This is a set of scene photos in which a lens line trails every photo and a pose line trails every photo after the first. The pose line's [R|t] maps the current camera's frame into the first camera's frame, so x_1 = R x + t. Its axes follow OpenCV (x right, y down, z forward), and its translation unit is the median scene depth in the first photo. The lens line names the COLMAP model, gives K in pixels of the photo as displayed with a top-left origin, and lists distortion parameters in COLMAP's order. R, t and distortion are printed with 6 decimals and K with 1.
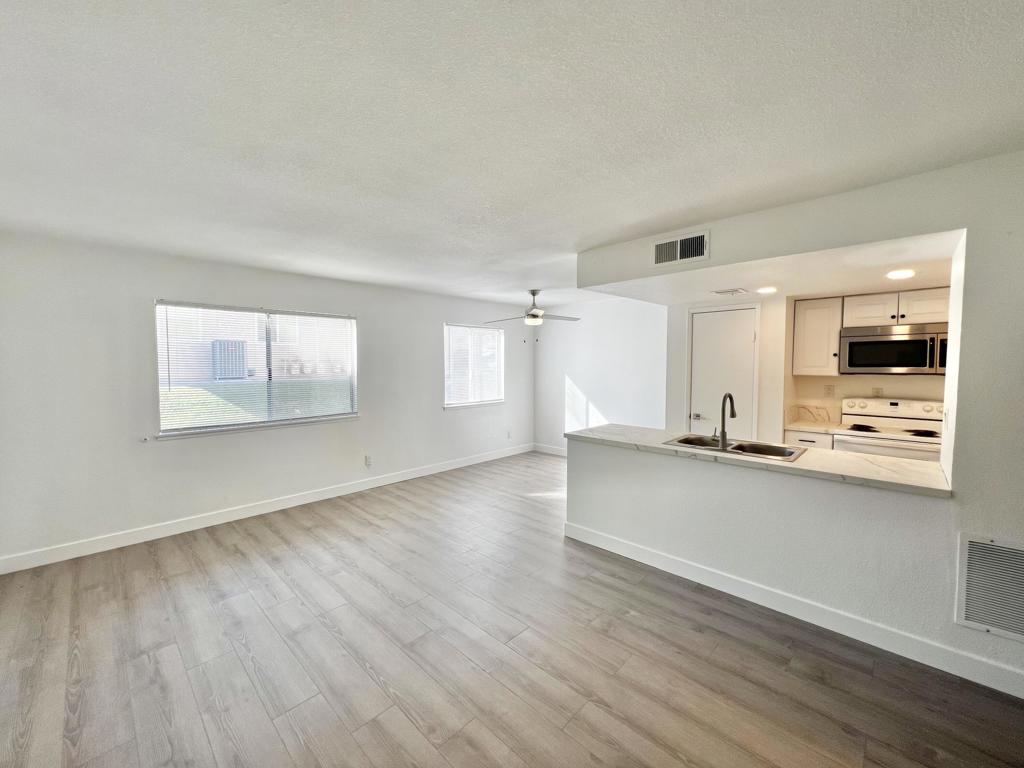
lens RADIAL K [[408.1, 0, 508.0], [0, 408.1, 380.3], [0, 0, 1]] dist [-0.000506, 0.000323]
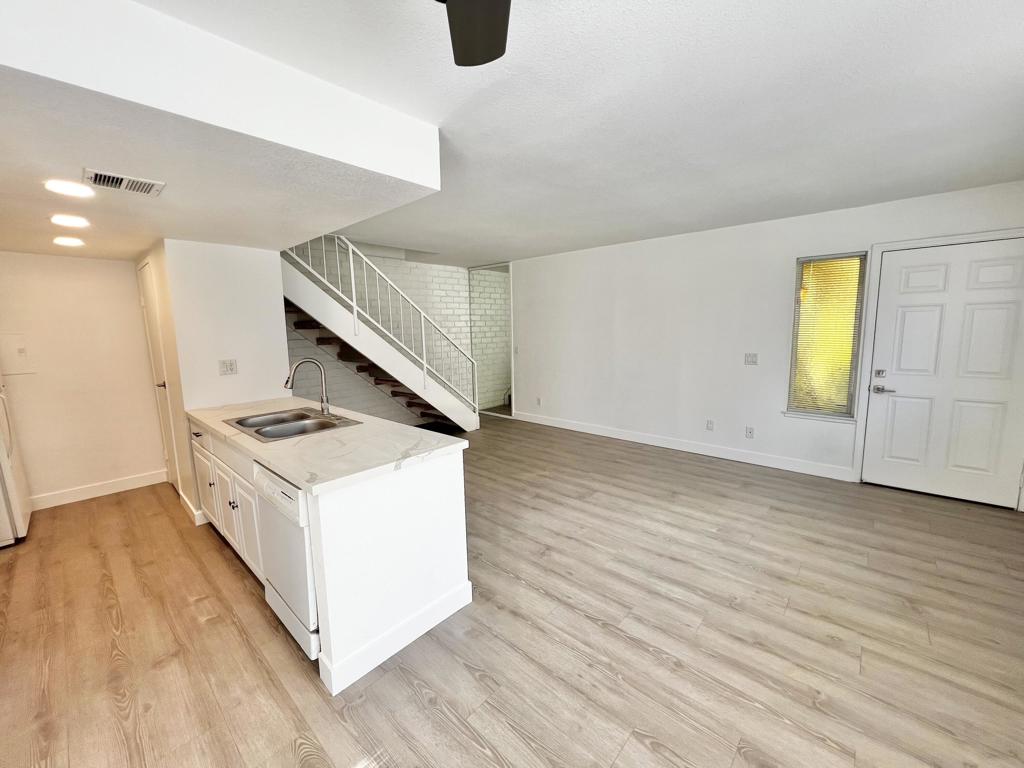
lens RADIAL K [[408.1, 0, 509.2], [0, 408.1, 382.2], [0, 0, 1]] dist [-0.000506, 0.000323]
pose [[-0.999208, 0.026142, -0.029996, 0.091736], [0.020304, 0.983339, 0.180642, -0.058124], [0.034218, 0.179889, -0.983092, 1.547234]]
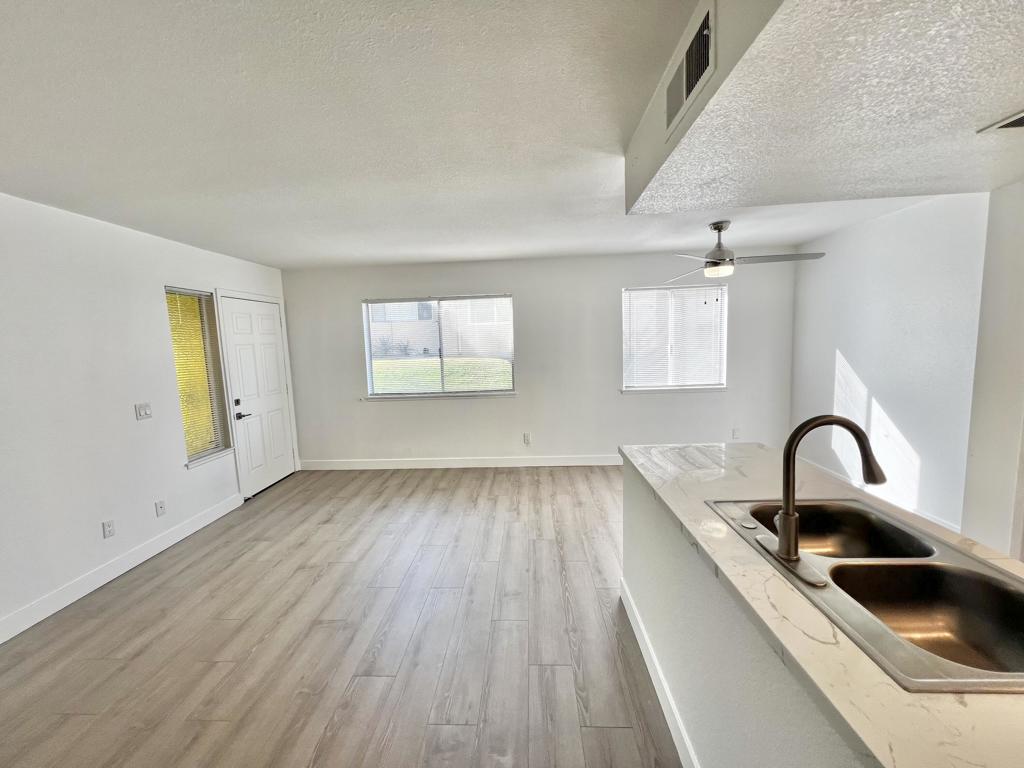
lens RADIAL K [[408.1, 0, 508.8], [0, 408.1, 380.9], [0, 0, 1]] dist [-0.000506, 0.000323]
pose [[0.658832, 0.054025, -0.750348, 0.501542], [0.001481, 0.997323, 0.073107, -0.022855], [0.752289, -0.049277, 0.656988, 0.434698]]
